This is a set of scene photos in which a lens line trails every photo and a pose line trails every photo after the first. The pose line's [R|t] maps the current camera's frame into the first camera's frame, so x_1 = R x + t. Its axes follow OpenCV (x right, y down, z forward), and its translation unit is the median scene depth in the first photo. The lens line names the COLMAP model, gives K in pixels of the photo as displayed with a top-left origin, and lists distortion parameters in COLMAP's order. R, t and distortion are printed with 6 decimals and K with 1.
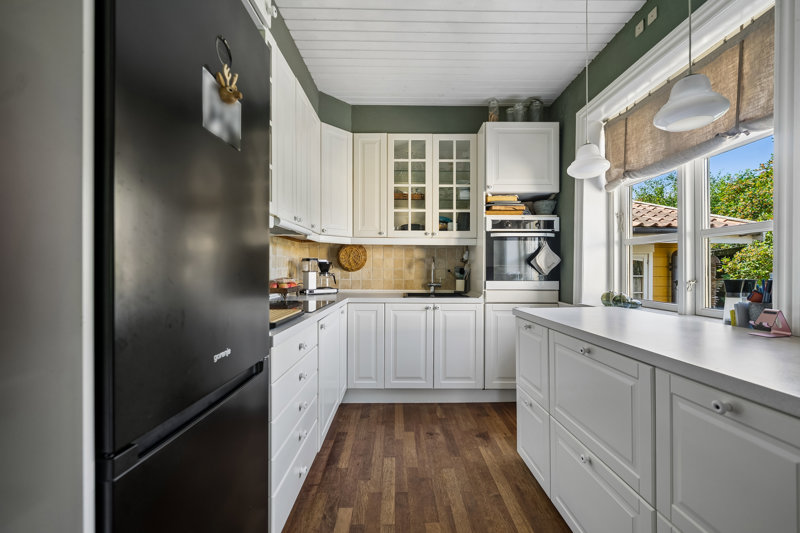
lens RADIAL K [[330.7, 0, 403.5], [0, 330.7, 265.7], [0, 0, 1]] dist [0.003478, -0.000929]
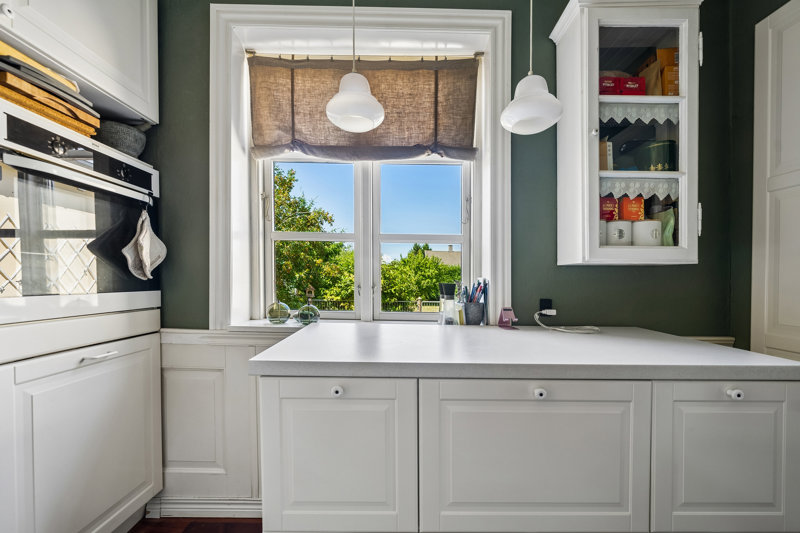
lens RADIAL K [[330.7, 0, 445.7], [0, 330.7, 290.9], [0, 0, 1]] dist [0.003478, -0.000929]
pose [[0.001517, -0.021390, 0.999770, -0.087169], [-0.014419, 0.999667, 0.021410, 0.034954], [-0.999895, -0.014448, 0.001208, 0.644809]]
